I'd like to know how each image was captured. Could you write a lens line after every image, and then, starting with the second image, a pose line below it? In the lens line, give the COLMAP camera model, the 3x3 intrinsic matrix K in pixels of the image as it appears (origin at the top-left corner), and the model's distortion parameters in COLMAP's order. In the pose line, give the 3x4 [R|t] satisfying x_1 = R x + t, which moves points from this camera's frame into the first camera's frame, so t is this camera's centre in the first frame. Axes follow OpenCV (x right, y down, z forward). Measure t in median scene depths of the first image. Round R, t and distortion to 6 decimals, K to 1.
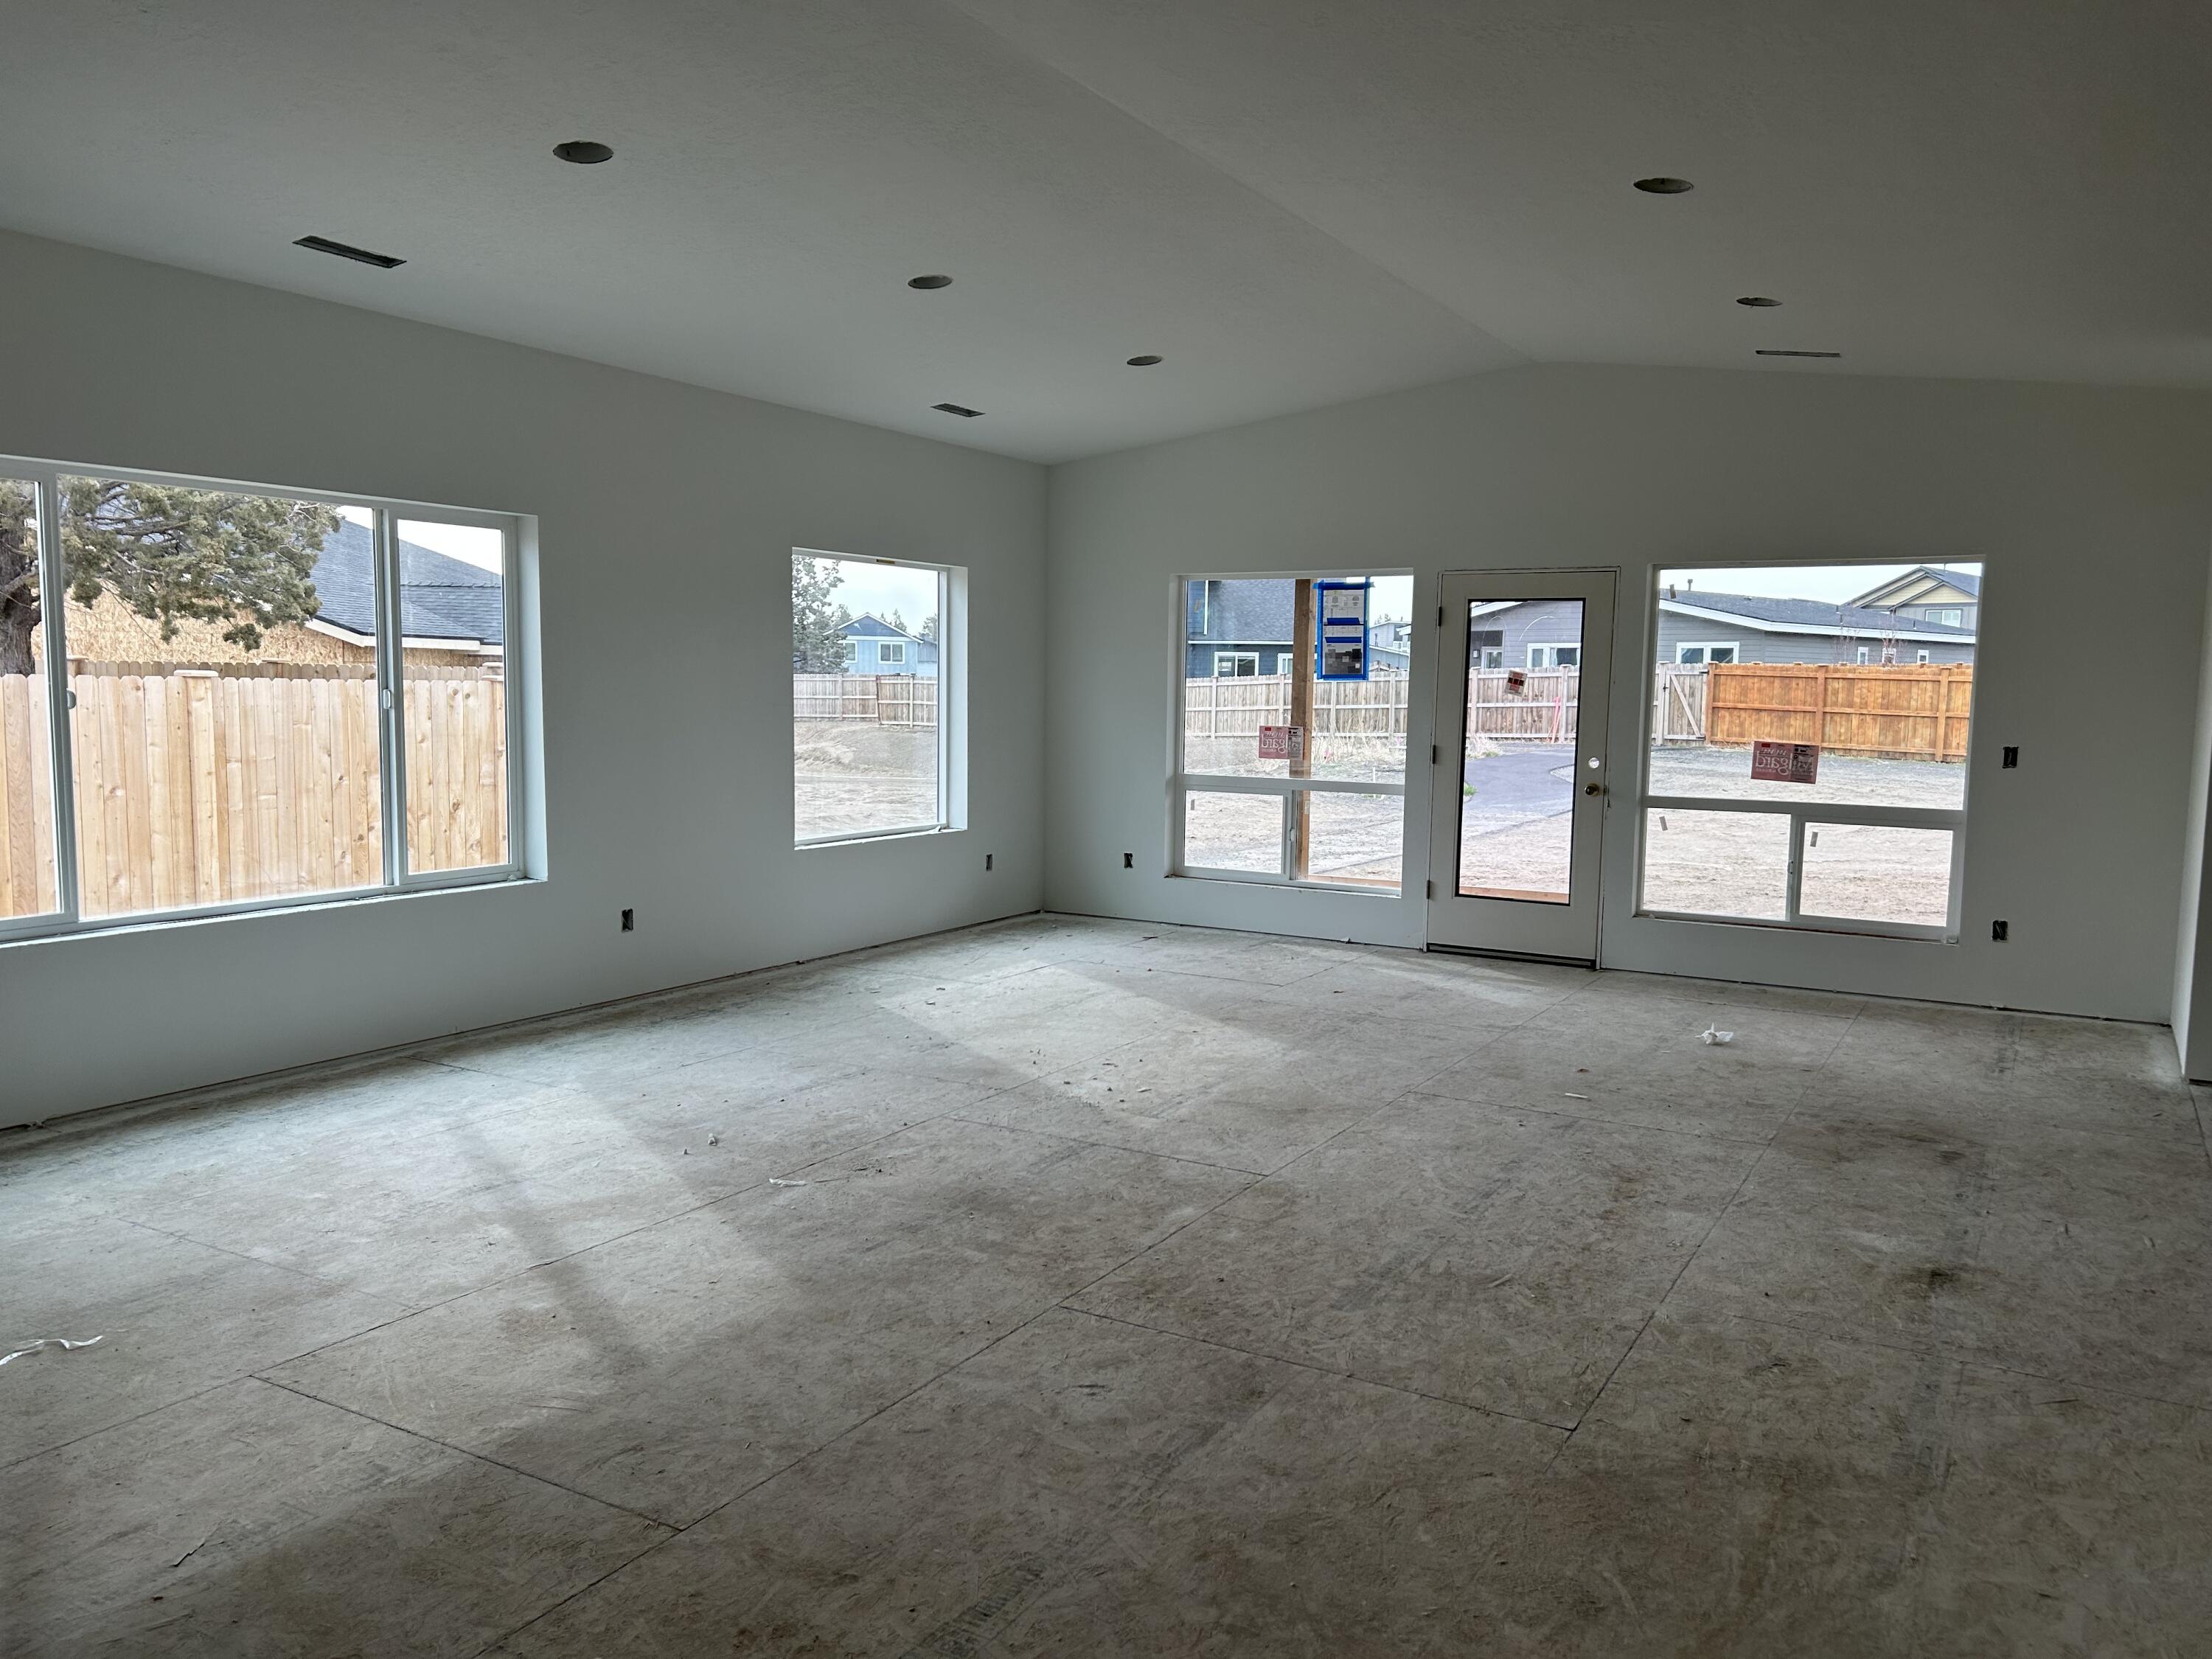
lens RADIAL K [[1664.2, 0, 1106.0], [0, 1664.2, 829.5], [0, 0, 1]] dist [0.045045, -0.047111]
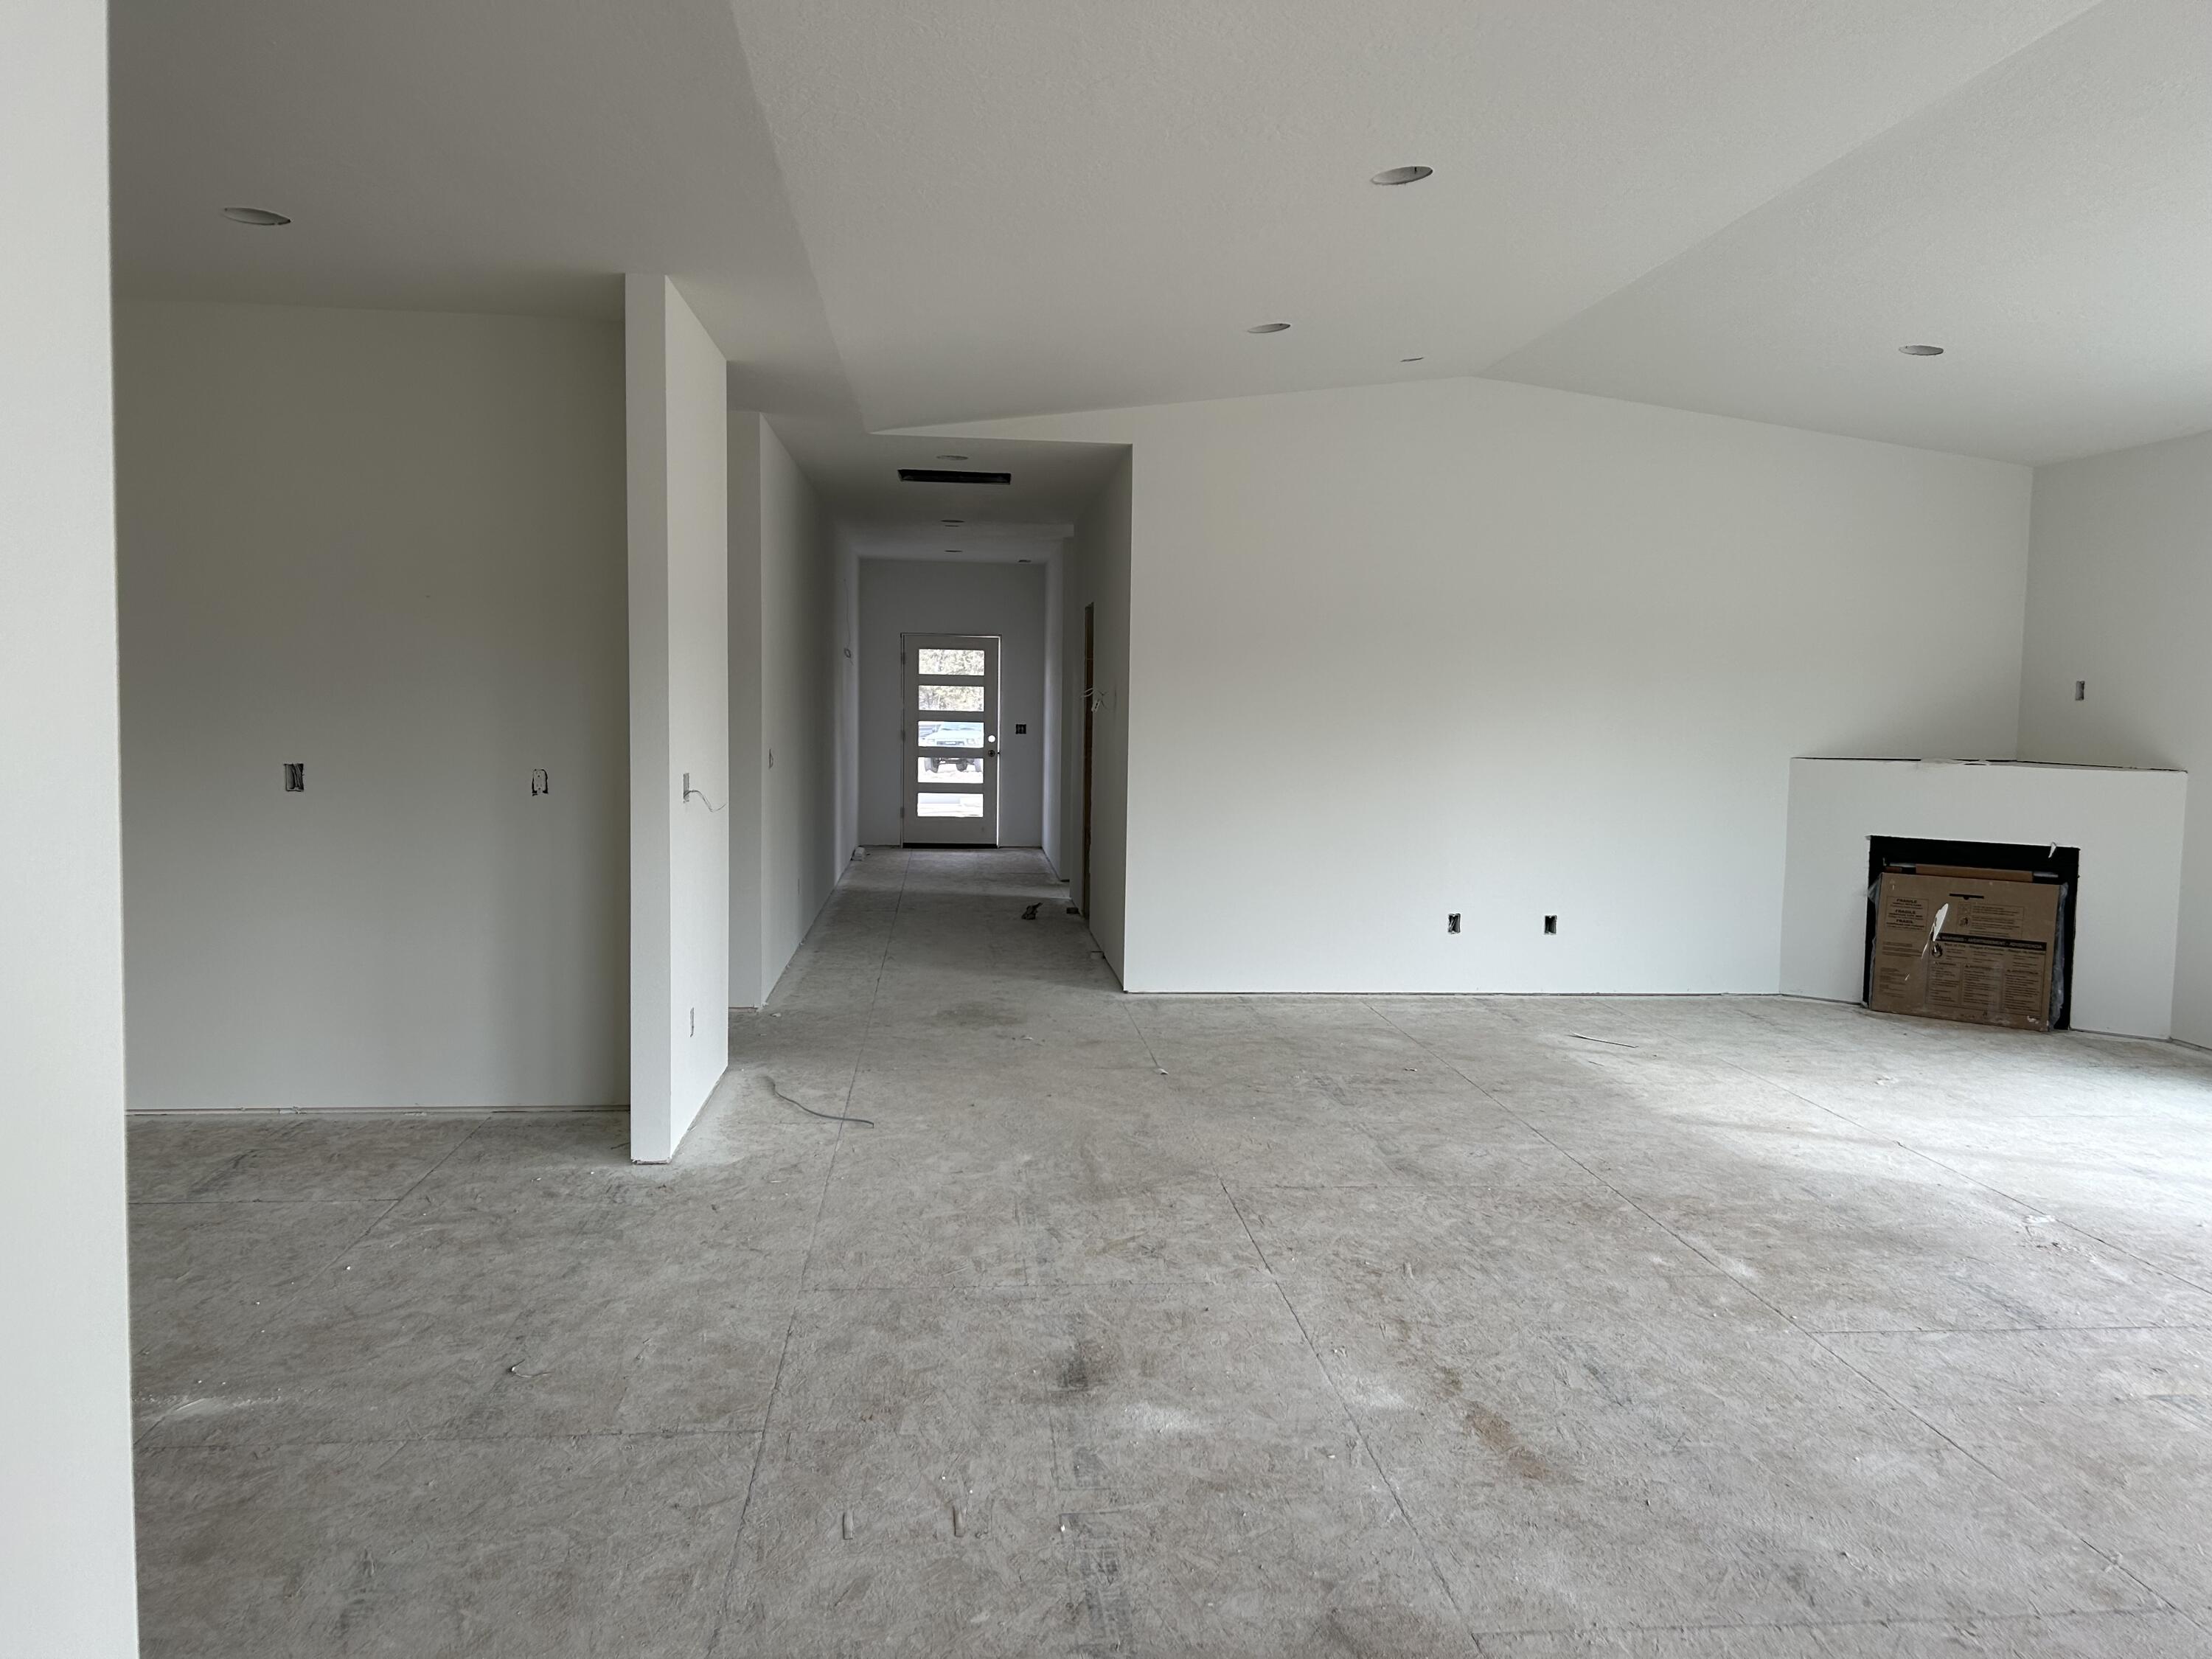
lens RADIAL K [[1664.2, 0, 1106.0], [0, 1664.2, 829.5], [0, 0, 1]] dist [0.045045, -0.047111]
pose [[-0.814600, 0.016856, -0.579778, 0.717094], [-0.083000, 0.985903, 0.145280, -0.104013], [0.574053, 0.166466, -0.801718, 1.209263]]
